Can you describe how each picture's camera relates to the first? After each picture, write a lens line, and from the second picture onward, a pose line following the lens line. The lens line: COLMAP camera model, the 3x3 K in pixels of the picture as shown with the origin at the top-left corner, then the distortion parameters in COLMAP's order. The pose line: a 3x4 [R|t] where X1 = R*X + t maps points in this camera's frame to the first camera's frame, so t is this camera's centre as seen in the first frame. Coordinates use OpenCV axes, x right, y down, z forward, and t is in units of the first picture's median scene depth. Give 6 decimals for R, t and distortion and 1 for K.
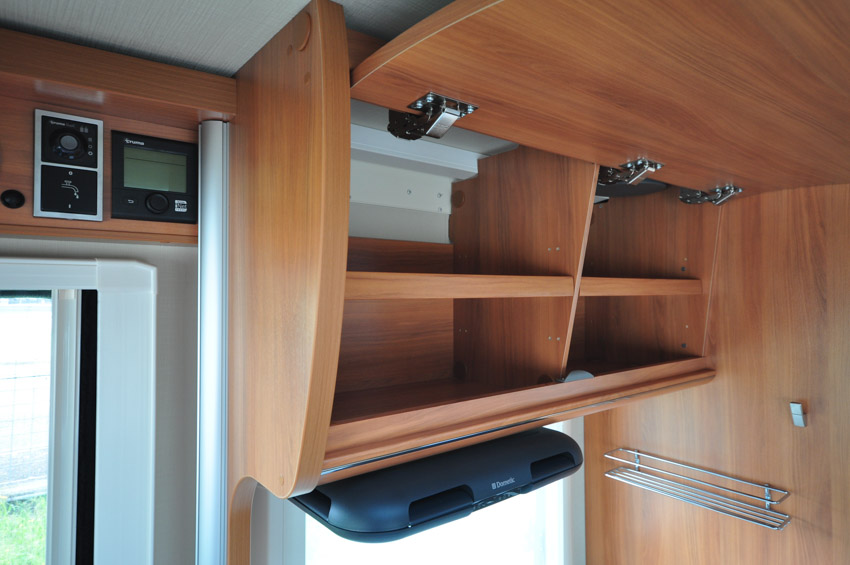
lens RADIAL K [[510.6, 0, 425.0], [0, 510.6, 282.2], [0, 0, 1]] dist [0.023670, 0.001163]
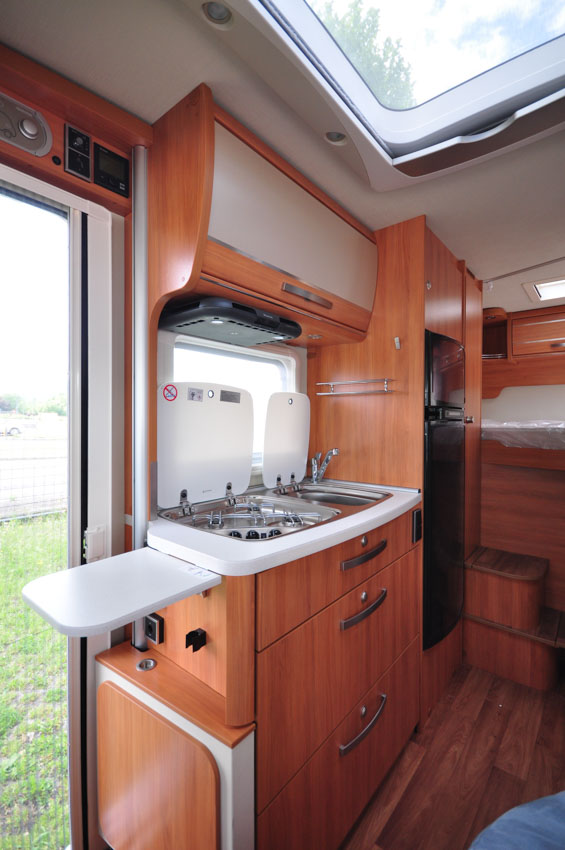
lens RADIAL K [[388.1, 0, 281.1], [0, 388.1, 424.7], [0, 0, 1]] dist [-0.002270, -0.001084]
pose [[0.979630, 0.005238, 0.200742, -0.152688], [-0.008940, 0.999806, 0.017541, 0.881235], [-0.200611, -0.018979, 0.979487, -0.808959]]
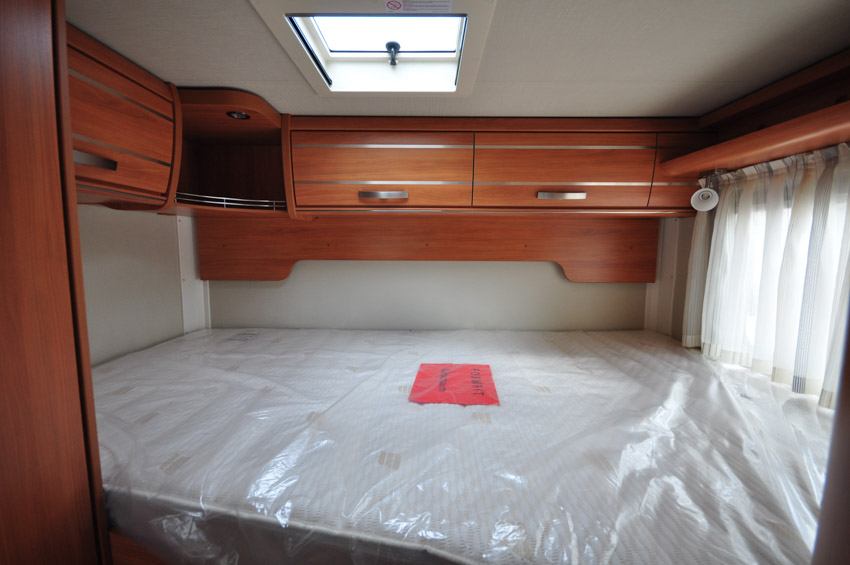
lens RADIAL K [[373.9, 0, 425.1], [0, 373.9, 283.6], [0, 0, 1]] dist [0.002762, 0.000167]
pose [[0.625850, -0.077616, 0.776072, 2.154494], [-0.021030, 0.992995, 0.116270, 0.306997], [-0.779660, -0.089088, 0.619834, 1.126398]]
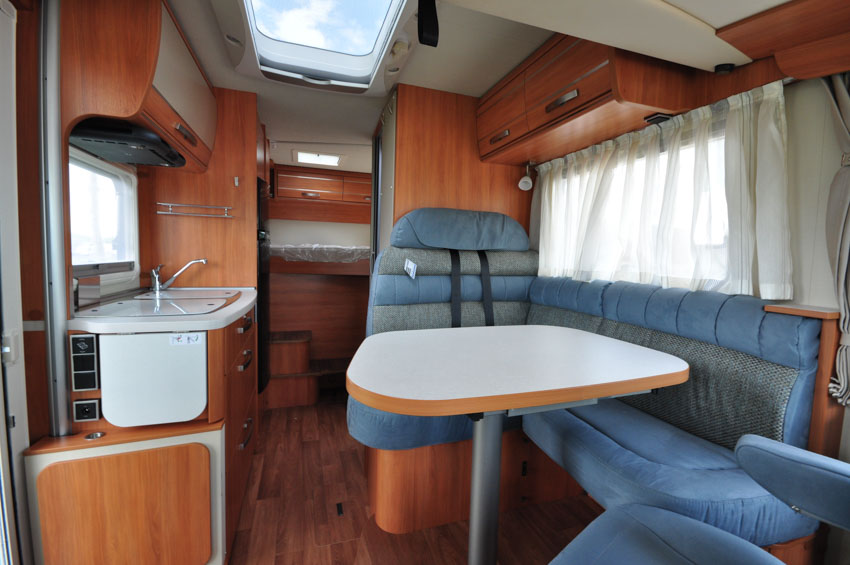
lens RADIAL K [[373.9, 0, 426.8], [0, 373.9, 281.4], [0, 0, 1]] dist [0.002762, 0.000167]
pose [[0.332975, -0.051649, 0.941520, -1.501382], [-0.043232, 0.996613, 0.069960, 0.960900], [-0.941944, -0.063999, 0.329614, -1.204953]]
